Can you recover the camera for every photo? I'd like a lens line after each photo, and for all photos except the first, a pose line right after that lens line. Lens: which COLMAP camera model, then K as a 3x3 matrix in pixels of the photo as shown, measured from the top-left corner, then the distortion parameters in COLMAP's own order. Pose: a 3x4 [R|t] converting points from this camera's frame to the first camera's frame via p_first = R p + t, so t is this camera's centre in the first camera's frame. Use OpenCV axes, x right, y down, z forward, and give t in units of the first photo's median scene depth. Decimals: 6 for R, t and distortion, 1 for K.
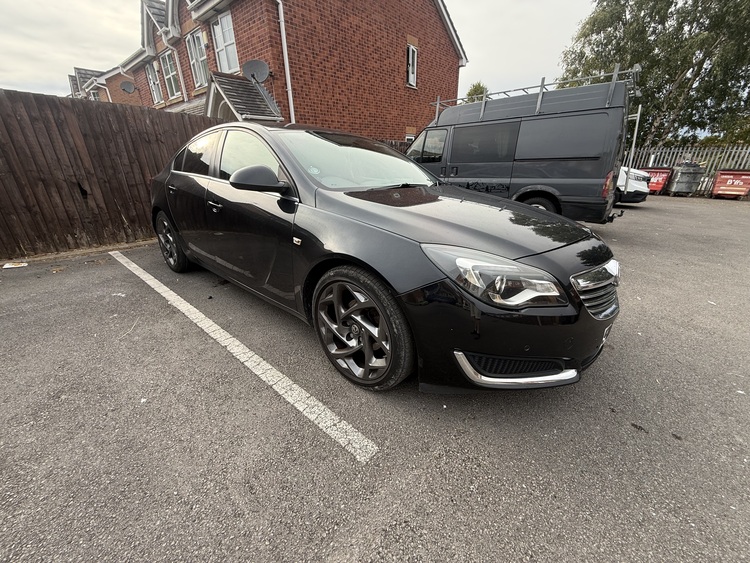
lens RADIAL K [[298.2, 0, 377.0], [0, 298.2, 279.5], [0, 0, 1]] dist [-0.011968, 0.000030]
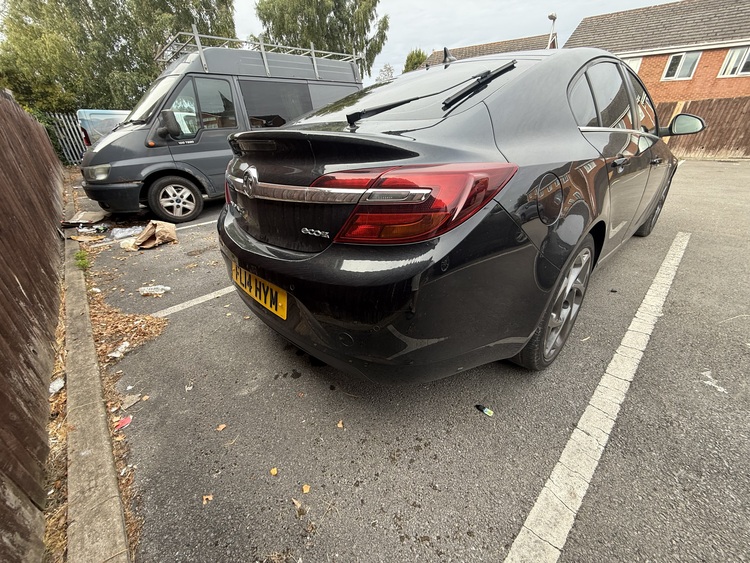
lens RADIAL K [[298.2, 0, 378.0], [0, 298.2, 289.2], [0, 0, 1]] dist [-0.011968, 0.000030]
pose [[0.117670, -0.467883, 0.875922, -1.457236], [0.390045, 0.832939, 0.392526, -0.541930], [-0.913246, 0.295461, 0.280508, 1.495583]]
